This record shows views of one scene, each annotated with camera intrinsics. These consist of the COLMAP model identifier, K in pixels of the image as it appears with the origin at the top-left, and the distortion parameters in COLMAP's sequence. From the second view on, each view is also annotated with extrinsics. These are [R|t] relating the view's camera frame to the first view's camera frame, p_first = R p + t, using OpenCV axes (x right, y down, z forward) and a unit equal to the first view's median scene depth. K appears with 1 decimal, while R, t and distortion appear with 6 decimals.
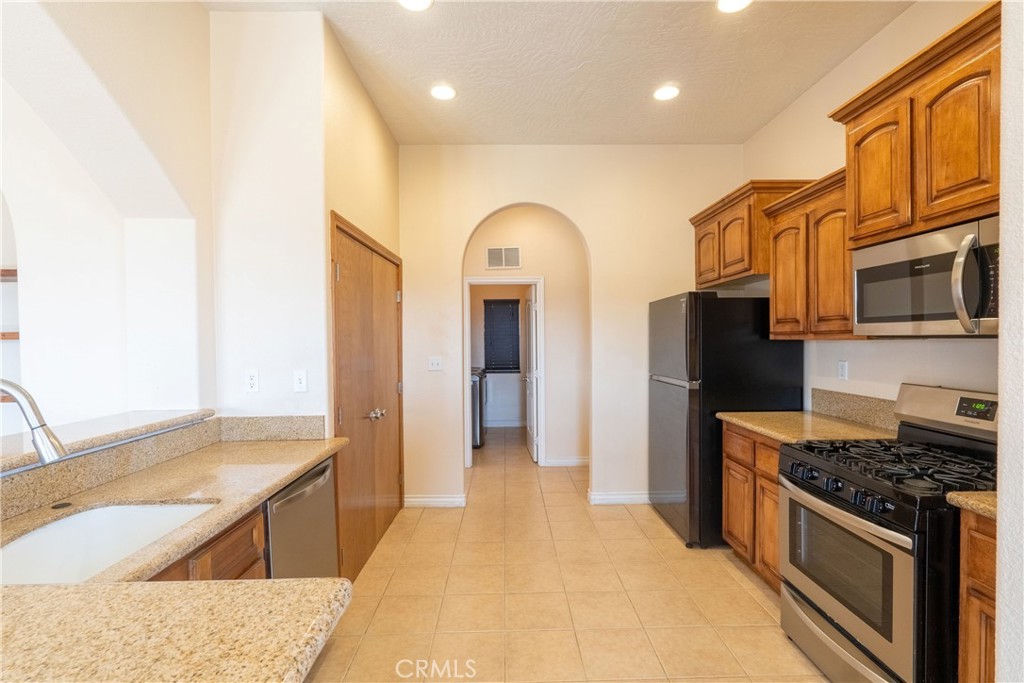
lens RADIAL K [[467.0, 0, 512.1], [0, 467.0, 342.4], [0, 0, 1]] dist [-0.003484, -0.000722]
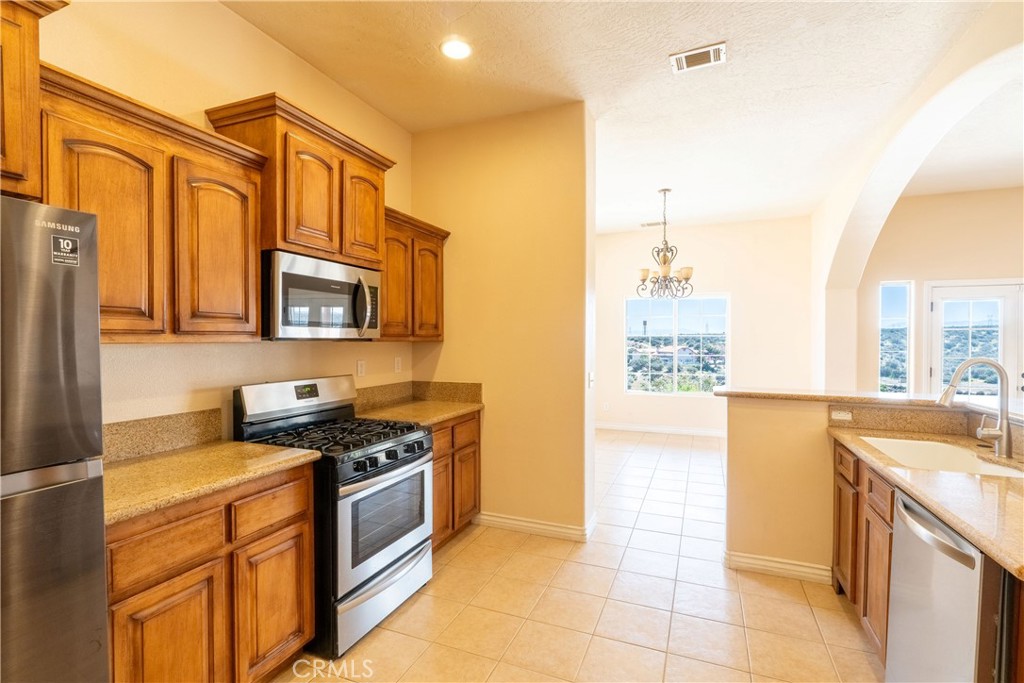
lens RADIAL K [[467.0, 0, 512.7], [0, 467.0, 343.8], [0, 0, 1]] dist [-0.003484, -0.000722]
pose [[-0.920336, 0.001681, 0.391124, -0.109482], [0.009040, 0.999815, 0.016975, -0.016115], [-0.391023, 0.019158, -0.920181, 1.919500]]
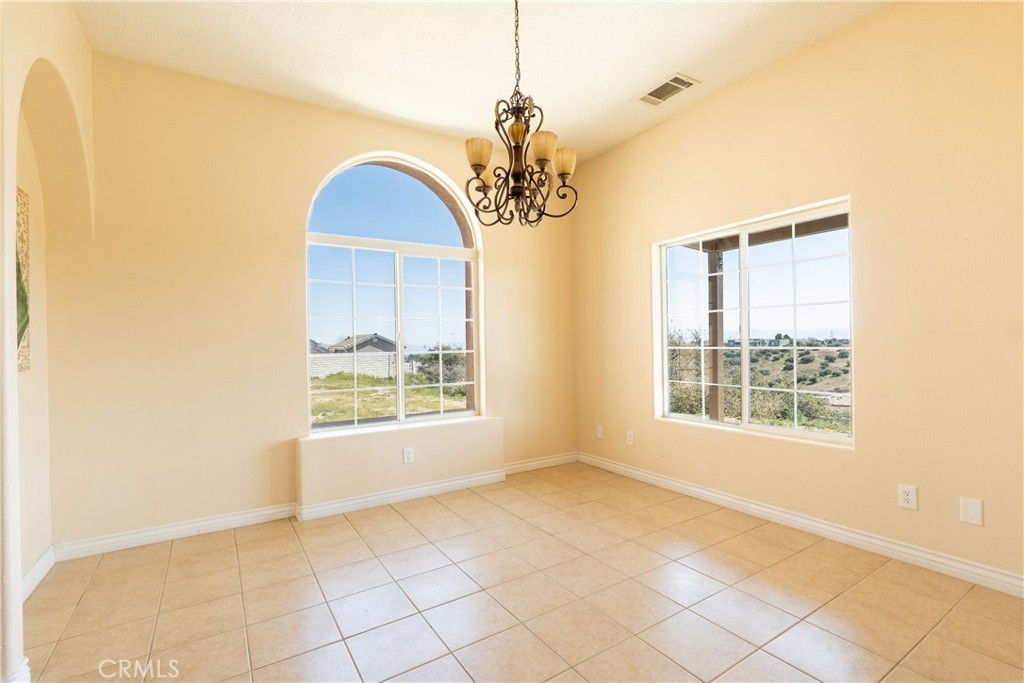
lens RADIAL K [[467.0, 0, 513.9], [0, 467.0, 342.0], [0, 0, 1]] dist [-0.003484, -0.000722]
pose [[-0.528008, 0.018542, 0.849037, -0.880323], [0.025337, 0.999661, -0.006075, 0.107675], [-0.848862, 0.018304, -0.528298, -0.197767]]
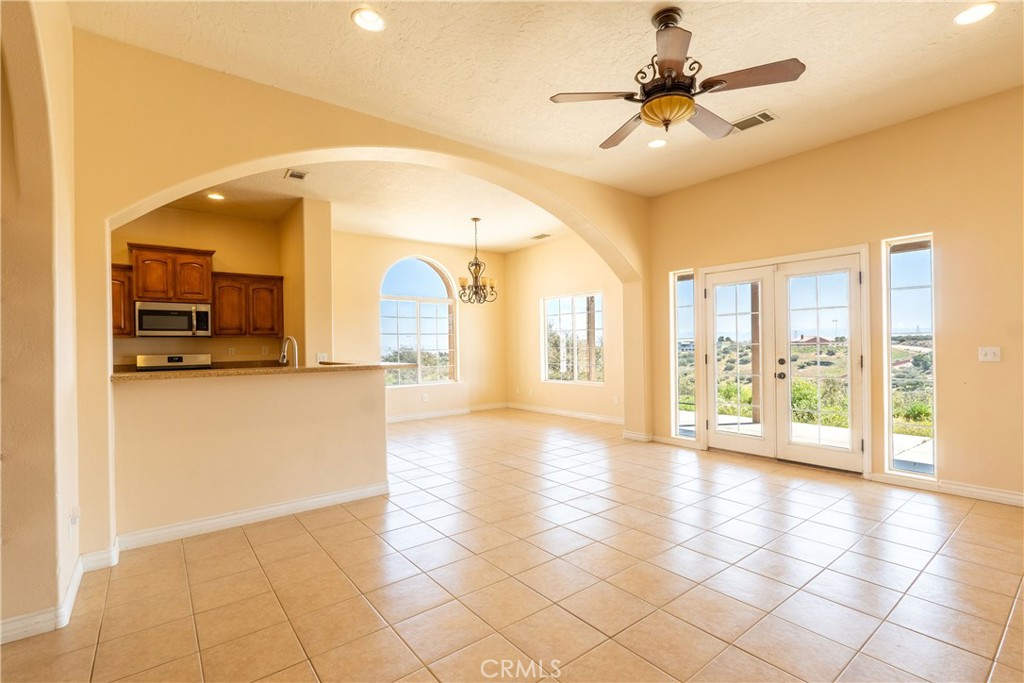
lens RADIAL K [[467.0, 0, 513.7], [0, 467.0, 343.5], [0, 0, 1]] dist [-0.003484, -0.000722]
pose [[-0.604200, 0.022073, 0.796527, -2.761893], [0.028346, 0.999579, -0.006199, 0.113409], [-0.796328, 0.018833, -0.604571, 1.013719]]
